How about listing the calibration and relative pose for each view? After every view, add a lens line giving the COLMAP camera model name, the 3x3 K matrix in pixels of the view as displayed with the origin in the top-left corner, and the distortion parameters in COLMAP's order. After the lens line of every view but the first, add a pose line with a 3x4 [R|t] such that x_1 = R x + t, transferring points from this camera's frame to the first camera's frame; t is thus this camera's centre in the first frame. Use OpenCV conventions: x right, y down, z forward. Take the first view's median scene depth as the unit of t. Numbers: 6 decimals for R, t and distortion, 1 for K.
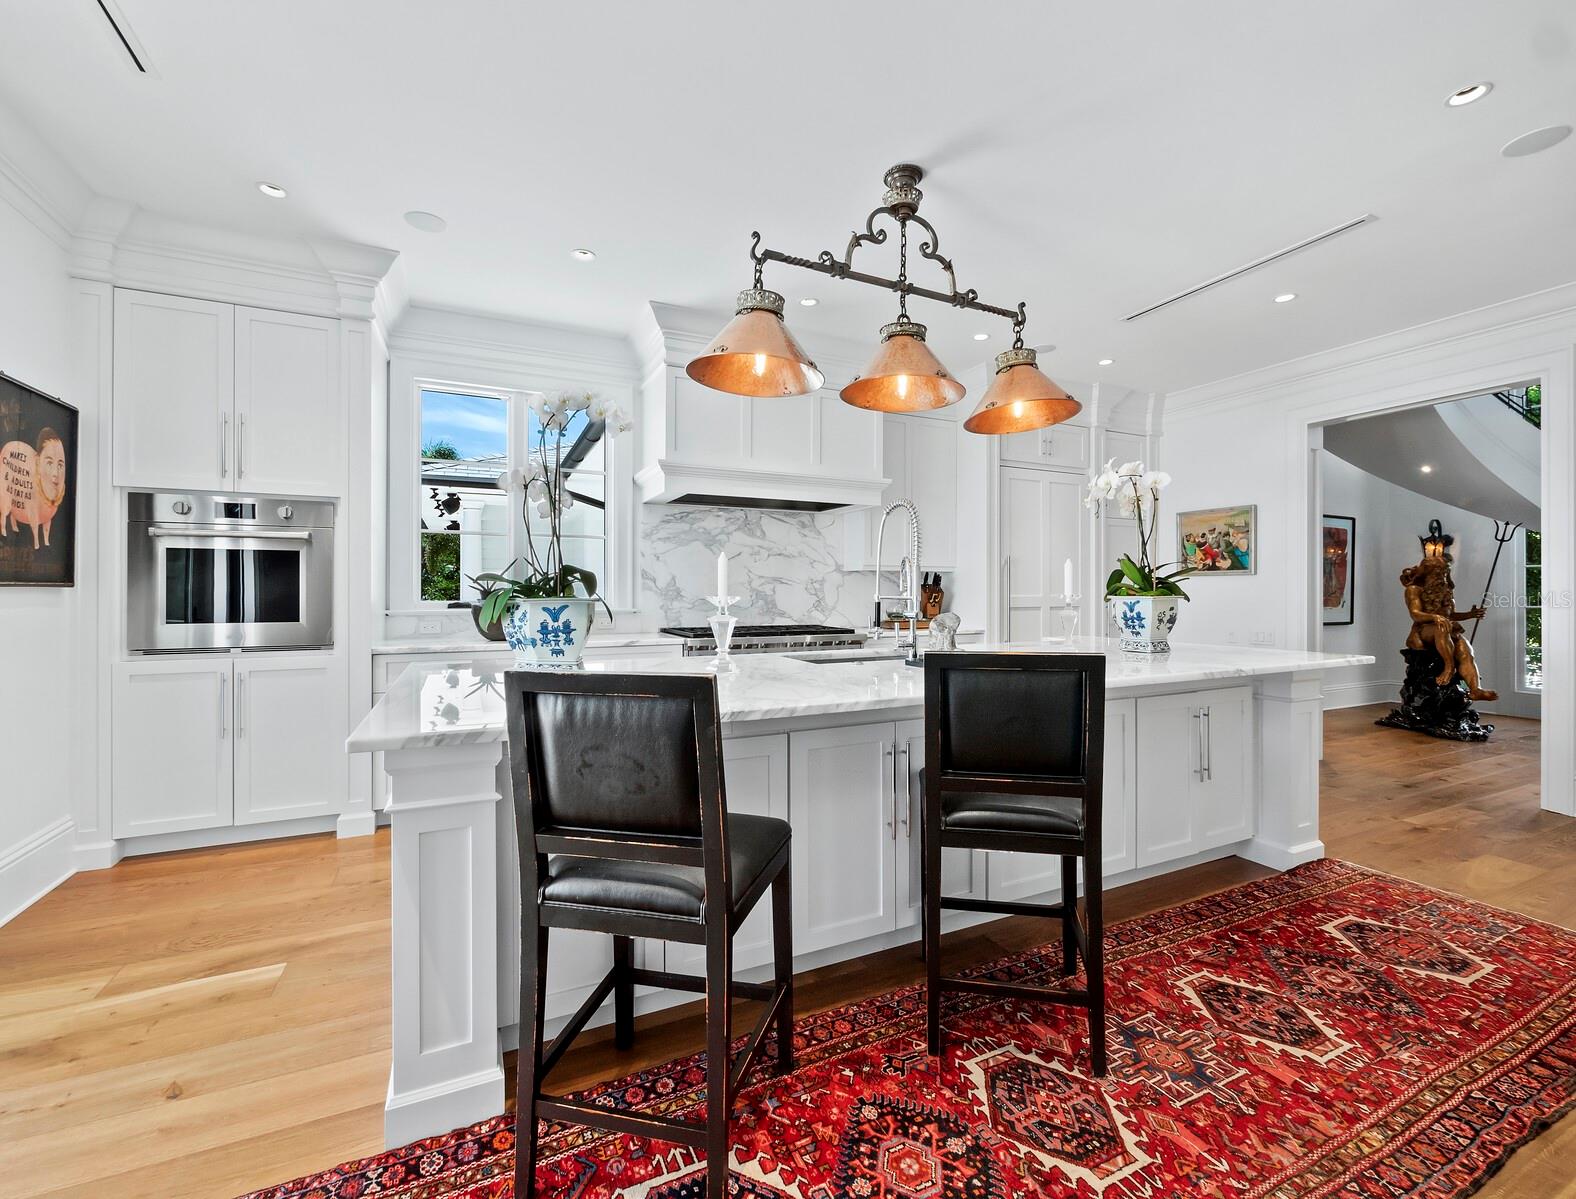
lens RADIAL K [[682.5, 0, 784.5], [0, 682.5, 591.7], [0, 0, 1]] dist [-0.003683, 0.001300]
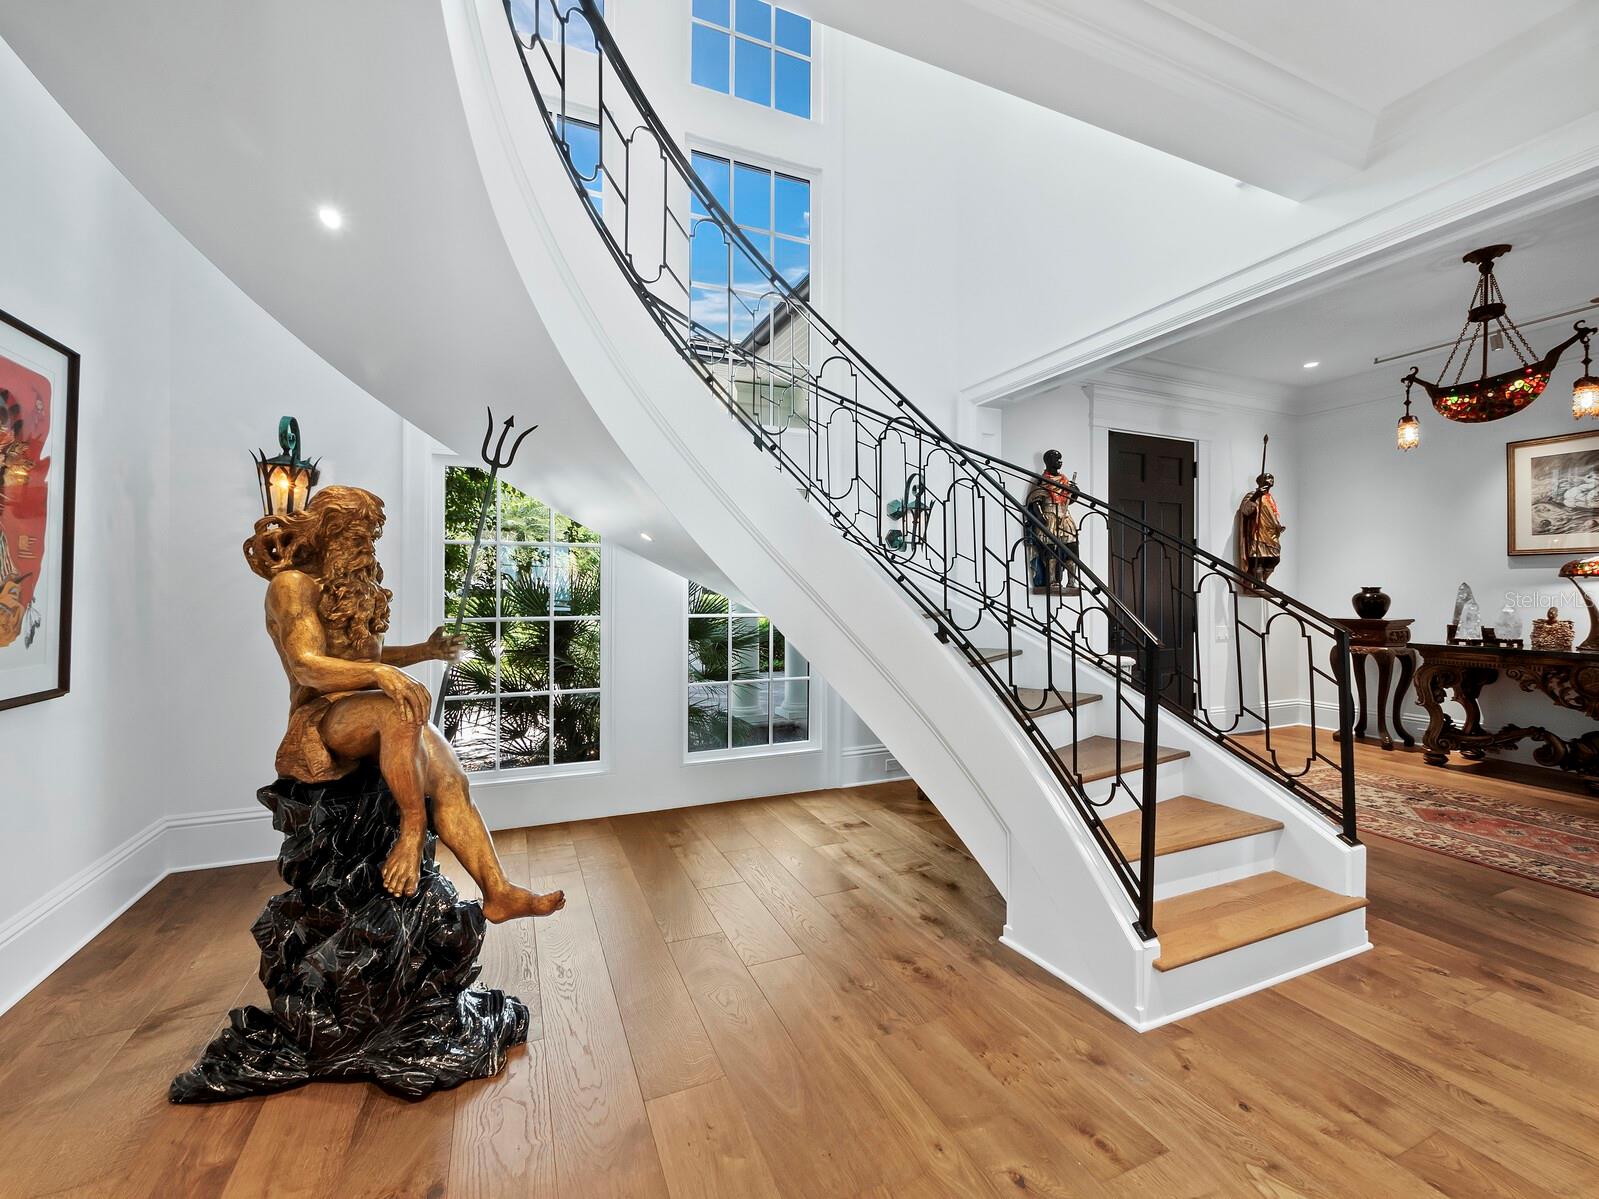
lens RADIAL K [[682.2, 0, 803.9], [0, 682.2, 593.8], [0, 0, 1]] dist [-0.009911, 0.002810]
pose [[0.030309, 0.001191, 0.999540, 0.622067], [-0.001528, 0.999998, -0.001145, 0.001098], [-0.999539, -0.001493, 0.030310, 0.760007]]
